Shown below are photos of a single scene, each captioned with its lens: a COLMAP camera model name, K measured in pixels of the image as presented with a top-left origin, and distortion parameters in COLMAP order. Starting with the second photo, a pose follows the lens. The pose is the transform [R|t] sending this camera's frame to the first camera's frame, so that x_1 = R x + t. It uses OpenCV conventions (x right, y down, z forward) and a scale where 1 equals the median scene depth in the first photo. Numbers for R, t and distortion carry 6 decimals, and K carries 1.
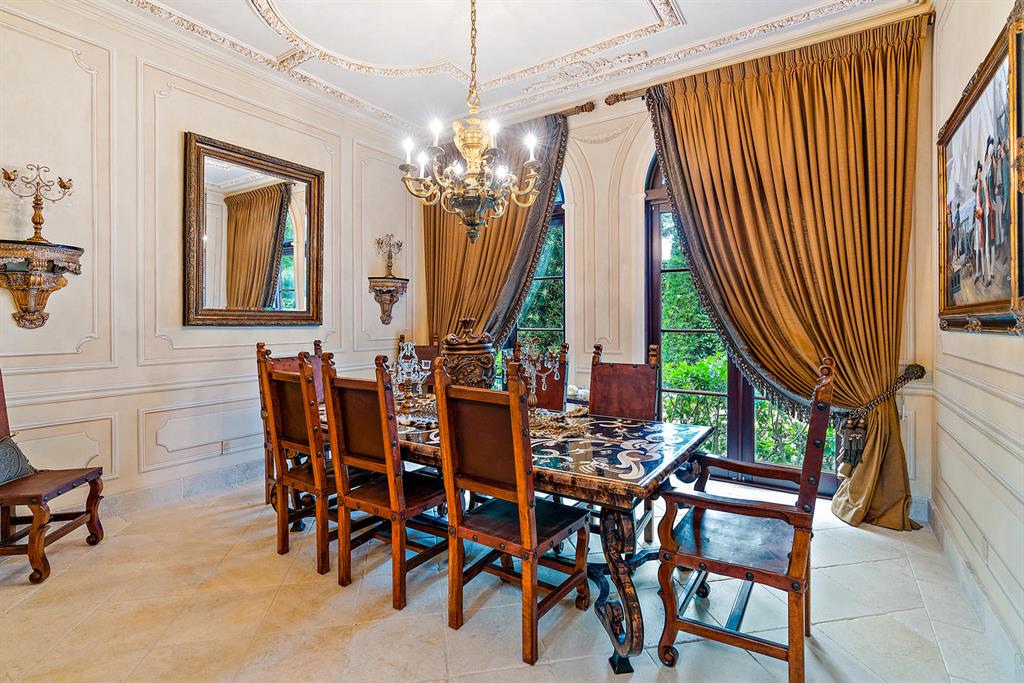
lens RADIAL K [[466.2, 0, 505.8], [0, 466.2, 331.6], [0, 0, 1]] dist [-0.012057, 0.006610]
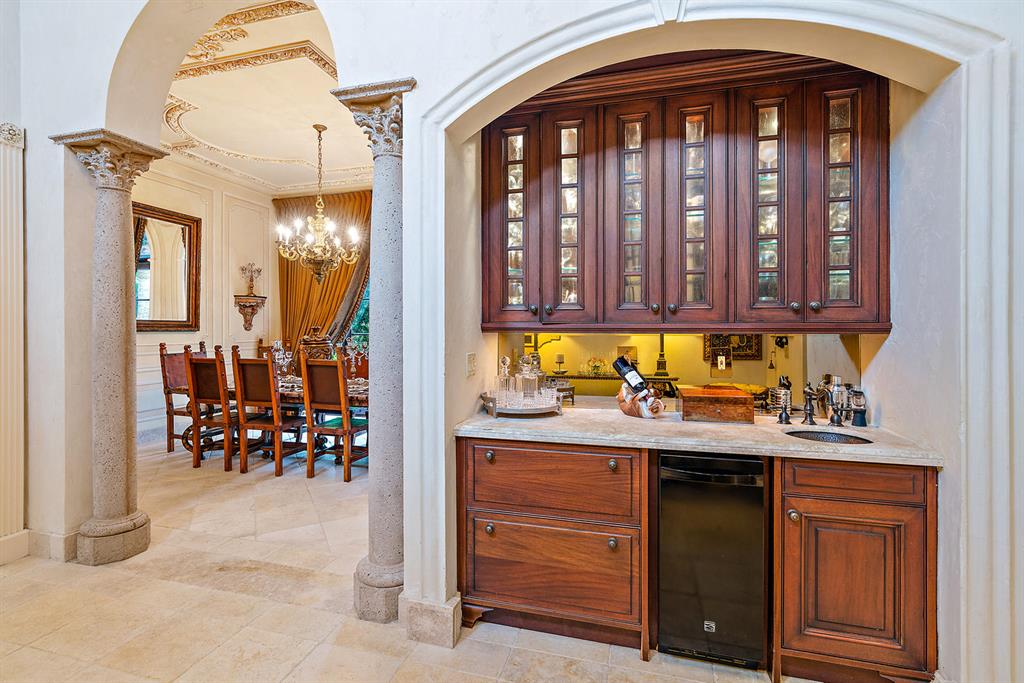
lens RADIAL K [[466.2, 0, 505.8], [0, 466.2, 331.6], [0, 0, 1]] dist [-0.012057, 0.006610]
pose [[0.949767, 0.000801, 0.312958, 0.033254], [0.003975, 0.999885, -0.014621, 0.012297], [-0.312934, 0.015131, 0.949654, -0.603890]]
